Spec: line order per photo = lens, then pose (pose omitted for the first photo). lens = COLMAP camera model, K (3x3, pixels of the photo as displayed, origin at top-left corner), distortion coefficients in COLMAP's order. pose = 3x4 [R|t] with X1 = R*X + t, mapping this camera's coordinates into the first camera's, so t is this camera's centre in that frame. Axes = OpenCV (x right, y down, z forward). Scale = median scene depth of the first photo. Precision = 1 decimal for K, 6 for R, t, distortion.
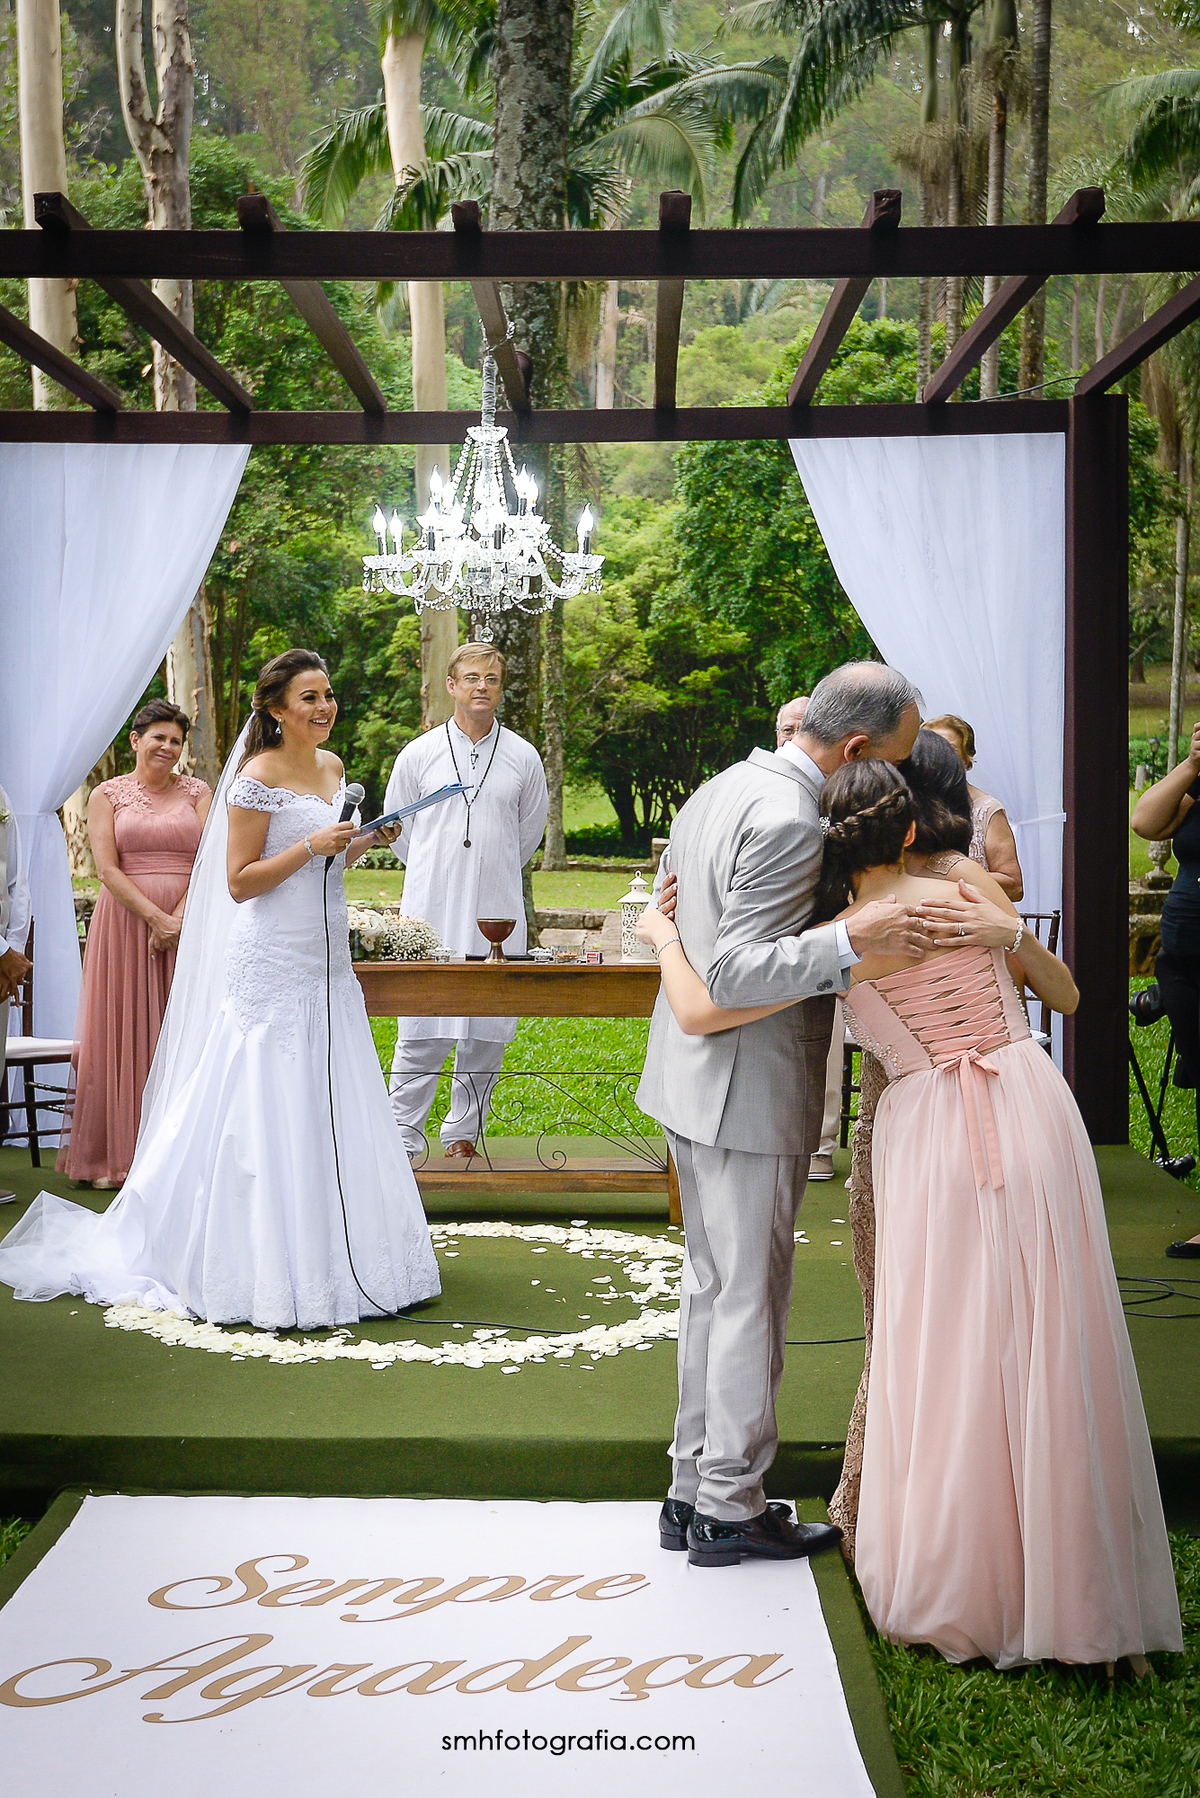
lens RADIAL K [[2322.9, 0, 599.7], [0, 2322.9, 910.5], [0, 0, 1]] dist [0.012379, 0.000000]
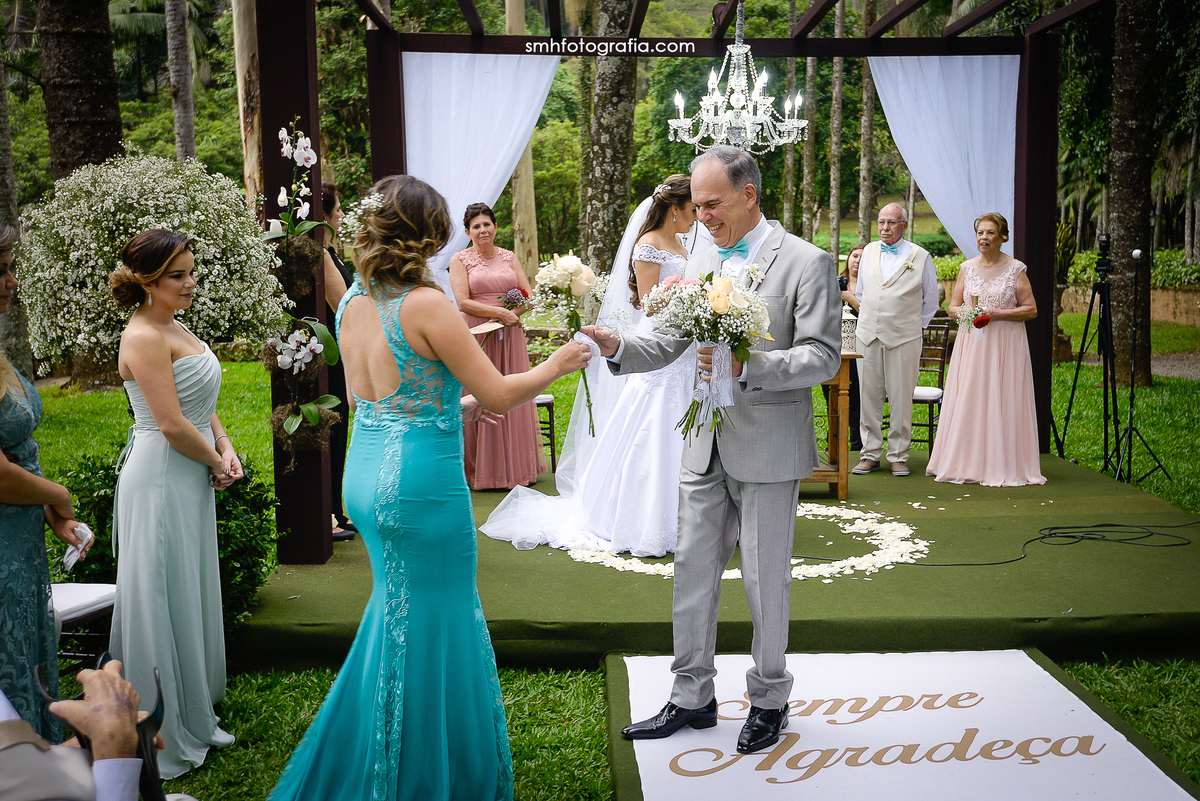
lens RADIAL K [[1279.4, 0, 599.9], [0, 1279.4, 392.4], [0, 0, 1]] dist [0.043972, 0.000000]
pose [[0.996078, -0.006272, 0.088252, -0.115707], [0.002345, 0.999005, 0.044530, 0.004223], [-0.088443, -0.044148, 0.995102, 0.020357]]
